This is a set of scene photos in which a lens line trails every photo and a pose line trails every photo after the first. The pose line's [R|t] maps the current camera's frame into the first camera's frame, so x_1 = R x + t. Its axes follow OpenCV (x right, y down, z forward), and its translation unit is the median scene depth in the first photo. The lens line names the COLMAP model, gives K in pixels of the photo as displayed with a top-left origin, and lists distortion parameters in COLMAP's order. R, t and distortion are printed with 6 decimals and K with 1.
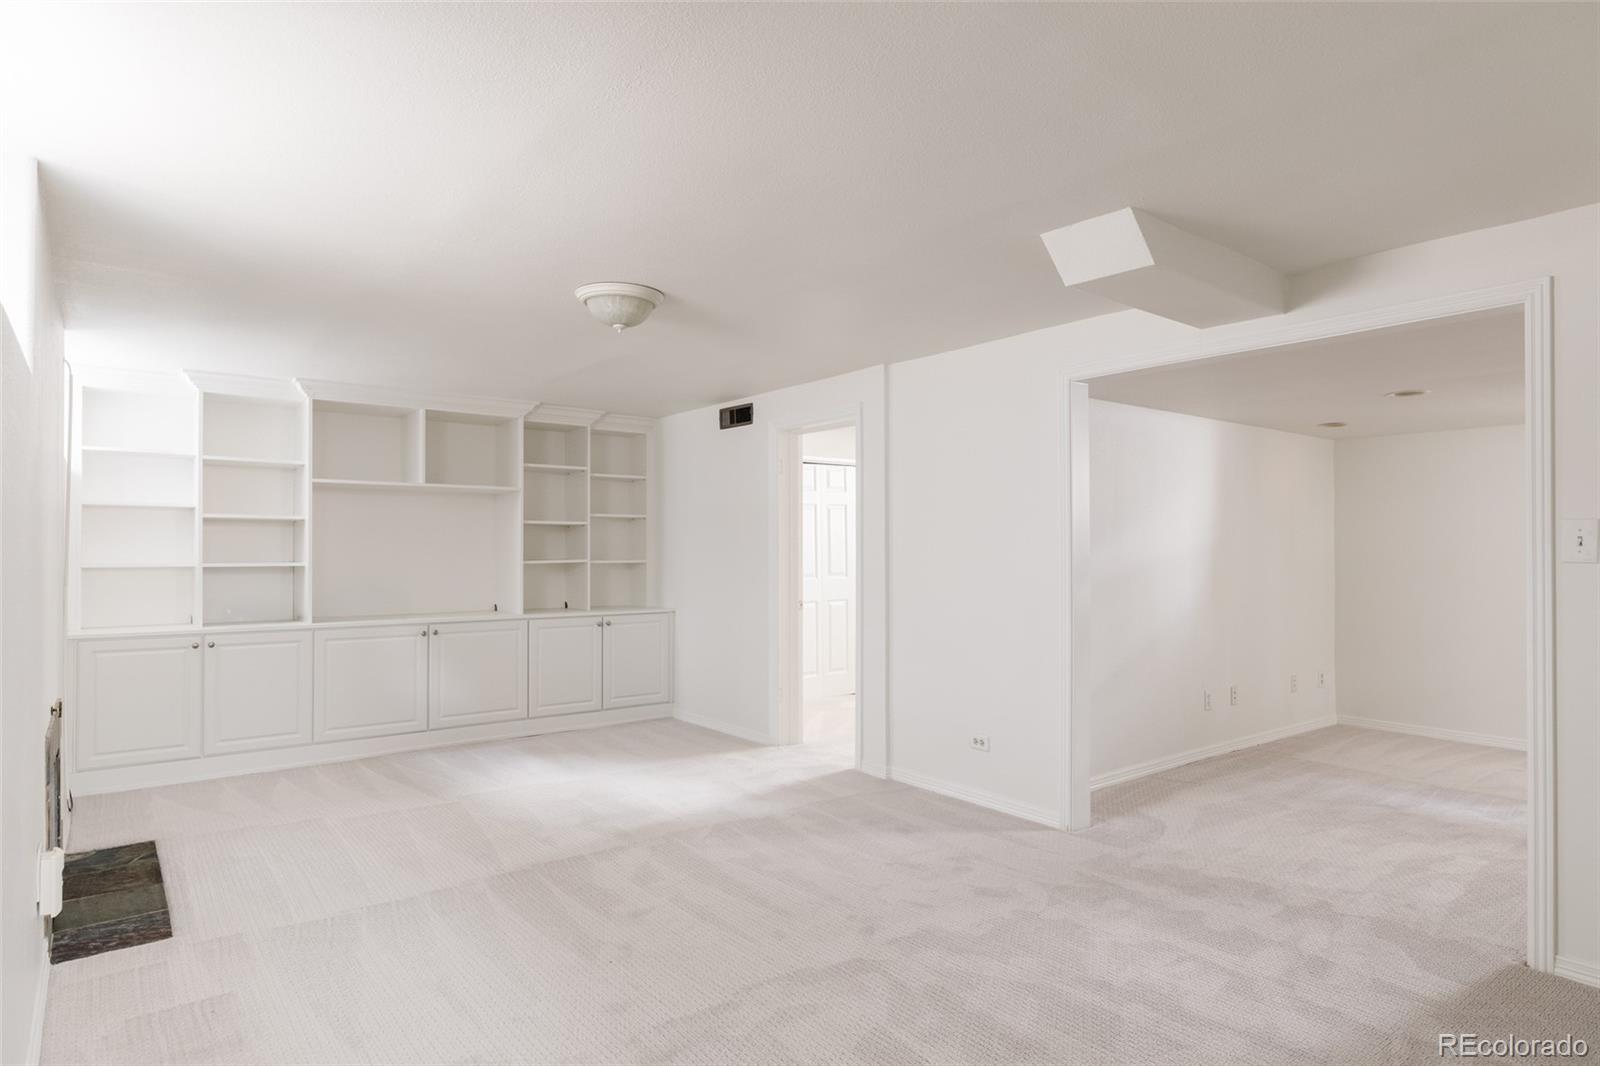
lens RADIAL K [[917.4, 0, 801.9], [0, 917.4, 538.5], [0, 0, 1]] dist [0.001872, -0.001245]
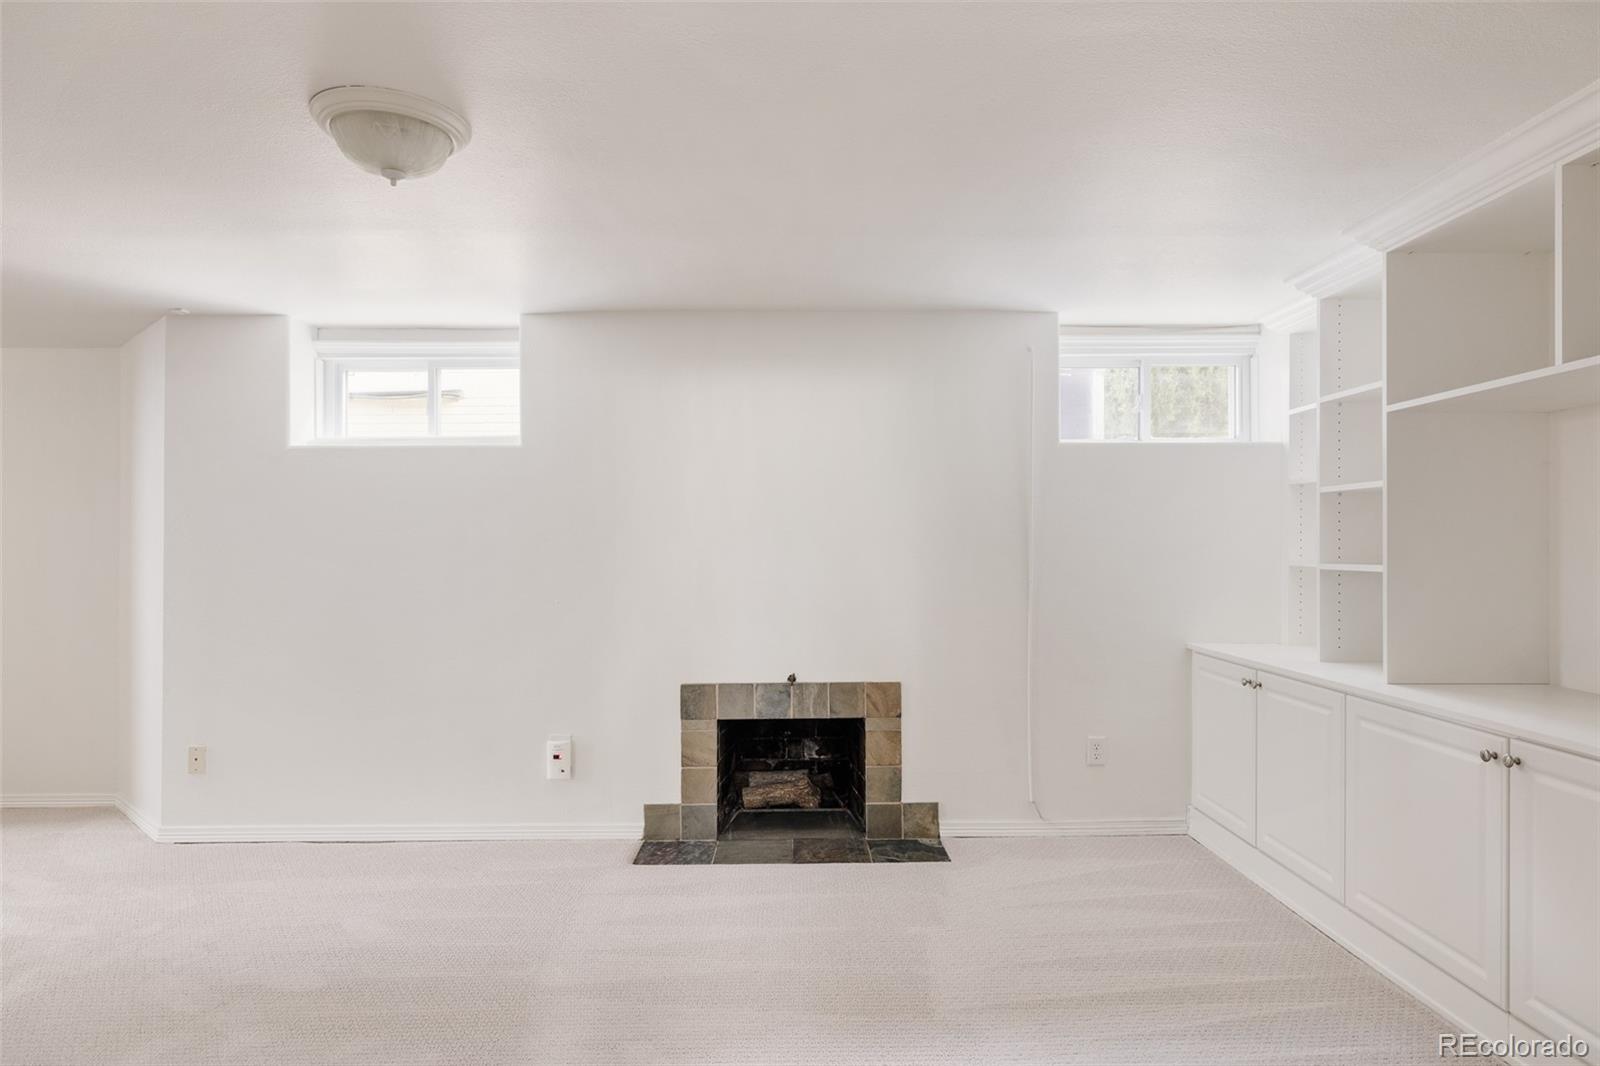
lens RADIAL K [[917.4, 0, 806.8], [0, 917.4, 529.2], [0, 0, 1]] dist [0.001872, -0.001245]
pose [[-0.587051, -0.001189, -0.809549, 0.090713], [0.012390, 0.999869, -0.010453, 0.004897], [0.809455, -0.016167, -0.586960, 1.098173]]
